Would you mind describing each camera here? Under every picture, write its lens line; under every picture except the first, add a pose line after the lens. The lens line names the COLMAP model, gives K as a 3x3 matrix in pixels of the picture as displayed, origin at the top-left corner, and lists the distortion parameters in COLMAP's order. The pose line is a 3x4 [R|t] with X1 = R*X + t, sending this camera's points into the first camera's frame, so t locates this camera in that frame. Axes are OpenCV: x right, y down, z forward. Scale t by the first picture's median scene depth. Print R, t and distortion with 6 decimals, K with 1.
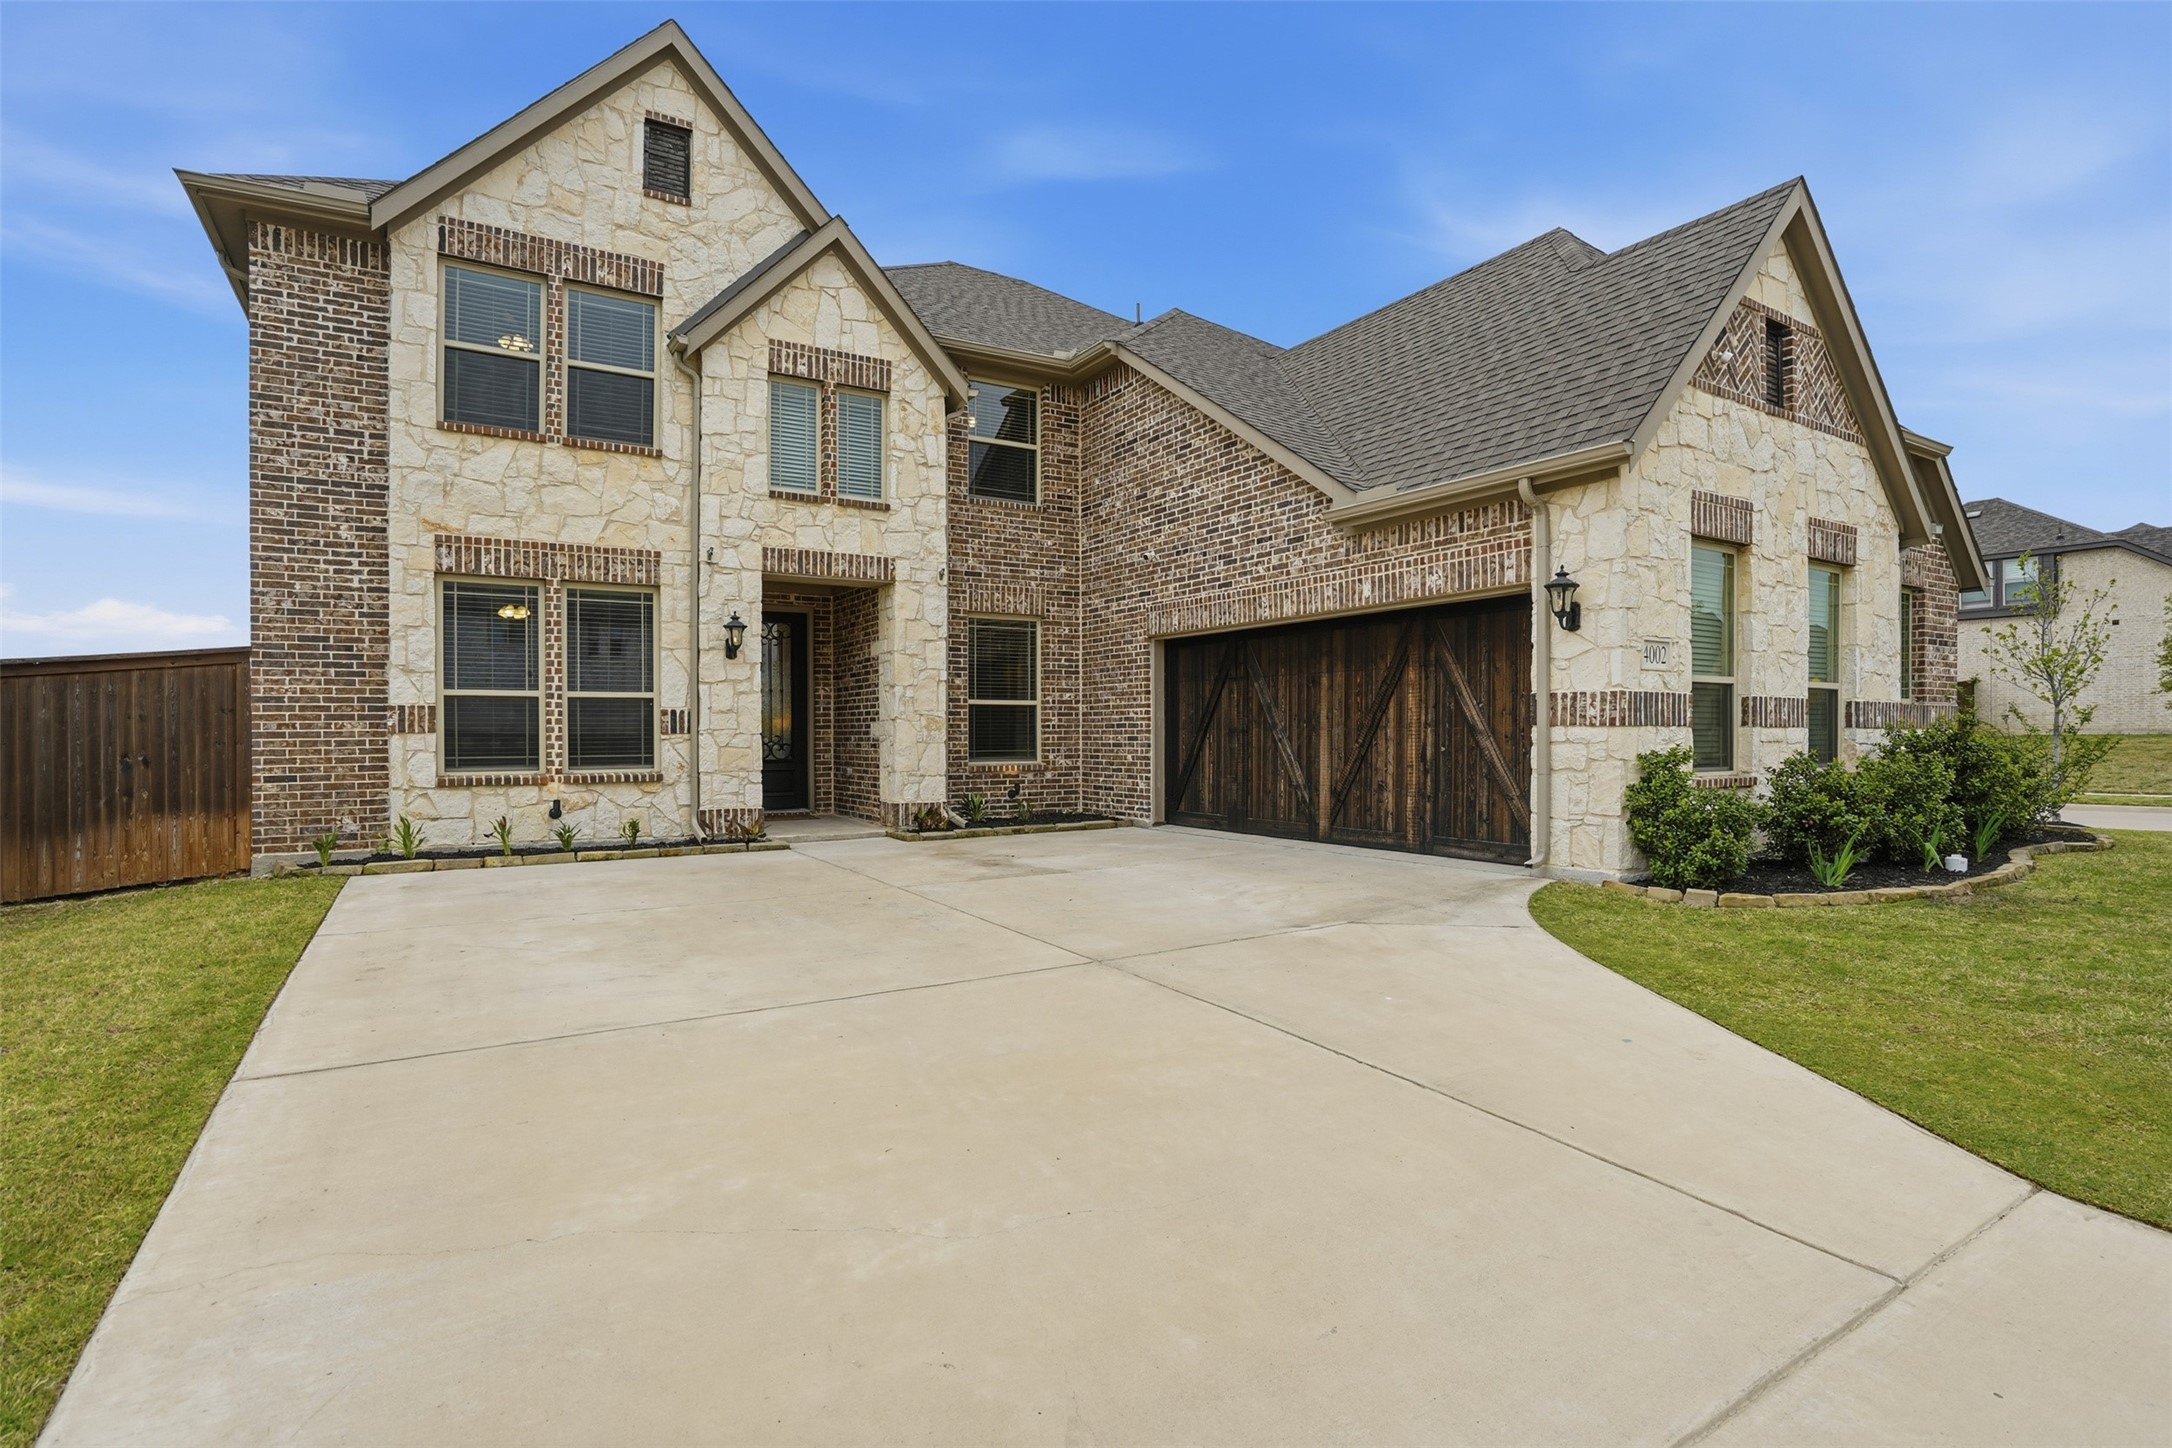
lens RADIAL K [[1056.5, 0, 1087.3], [0, 1056.5, 736.5], [0, 0, 1]] dist [-0.055298, 0.020774]
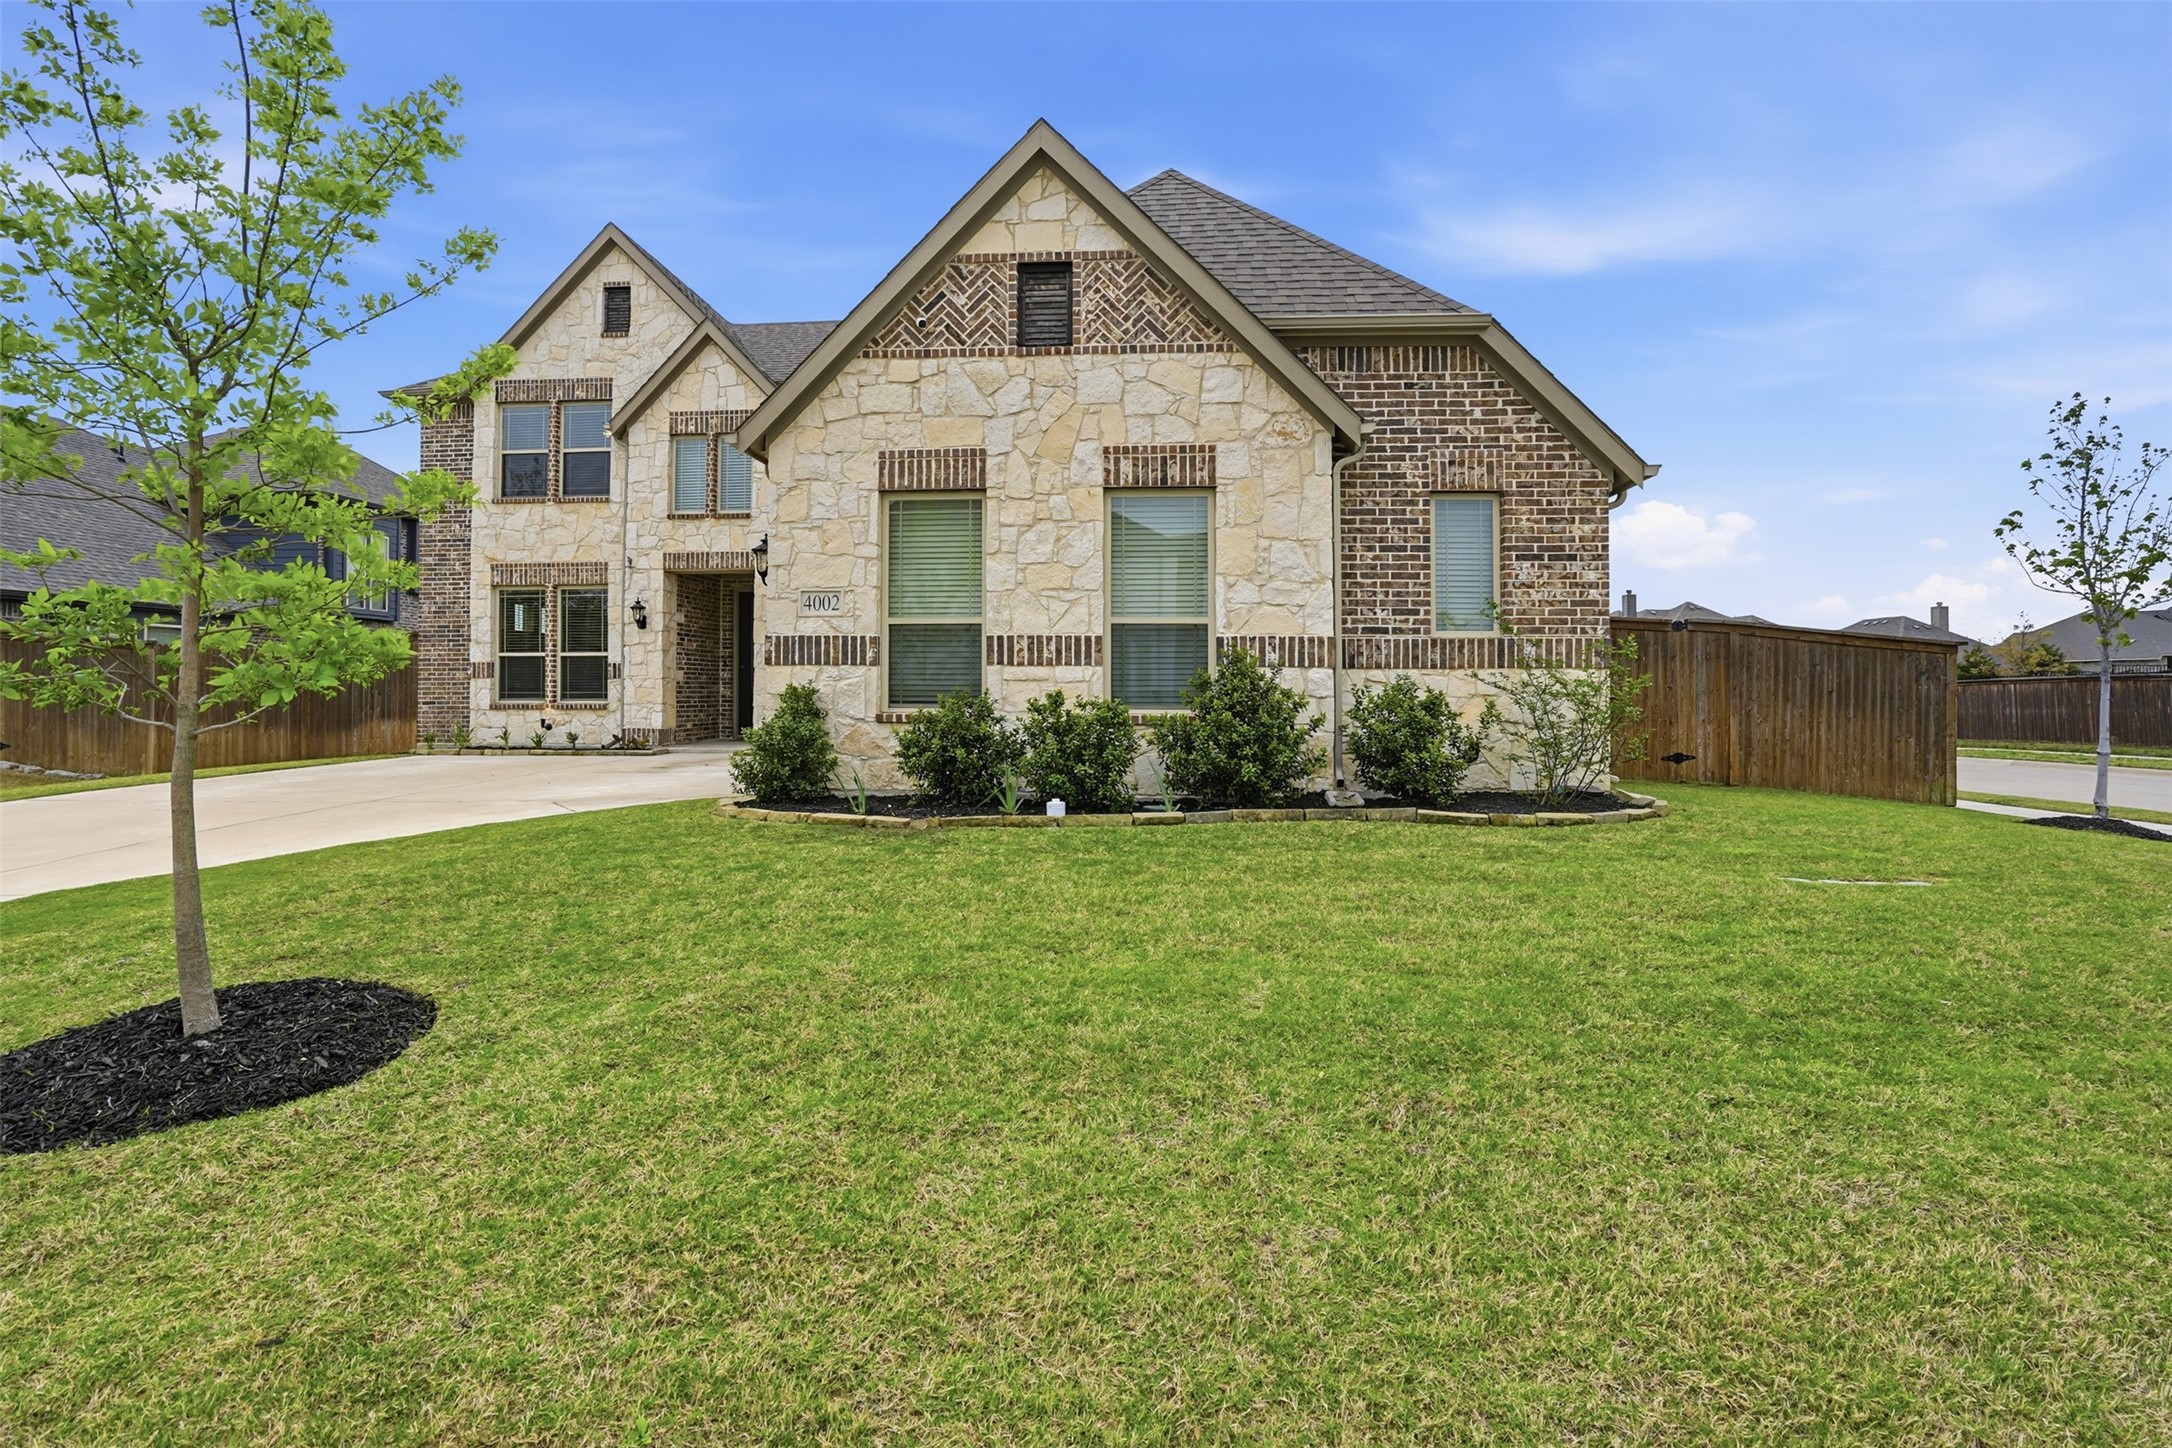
lens RADIAL K [[1035.1, 0, 1090.5], [0, 1035.1, 684.1], [0, 0, 1]] dist [-0.099171, 0.071777]
pose [[0.816103, -0.000180, -0.577906, 1.117101], [-0.005113, 0.999959, -0.007532, 0.014043], [0.577884, 0.009102, 0.816068, 0.190498]]
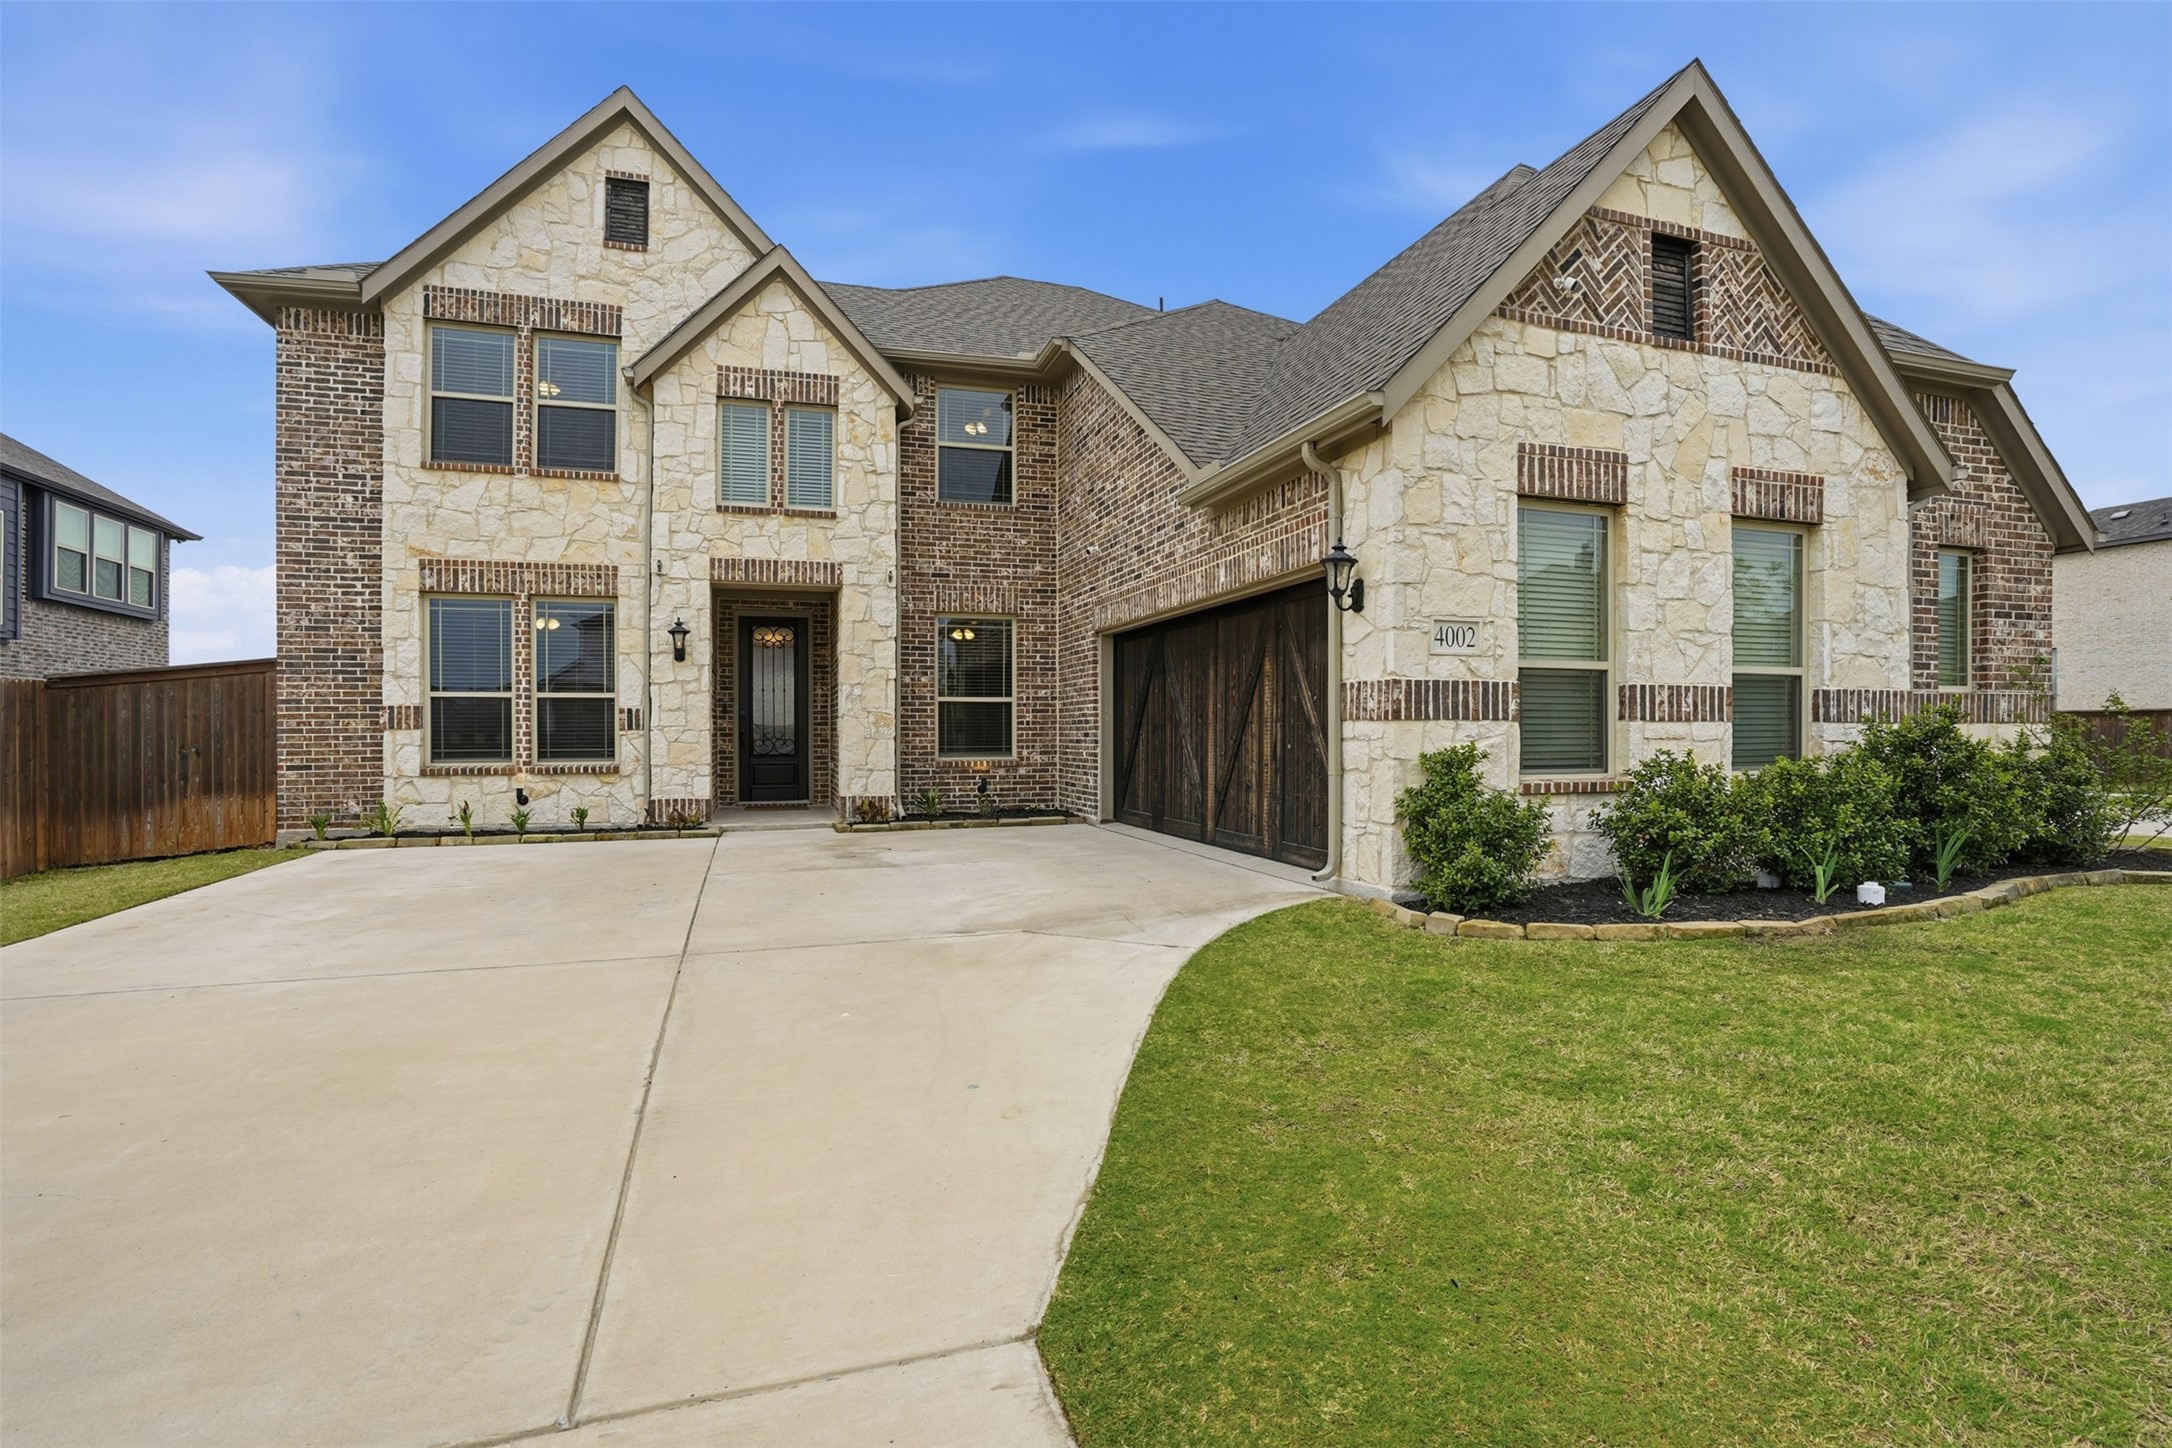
lens RADIAL K [[1015.9, 0, 1086.0], [0, 1015.9, 731.9], [0, 0, 1]] dist [-0.060692, 0.022992]
pose [[0.970532, -0.000007, -0.240971, 0.348309], [-0.000487, 0.999998, -0.001989, 0.001193], [0.240971, 0.002048, 0.970530, 0.093480]]
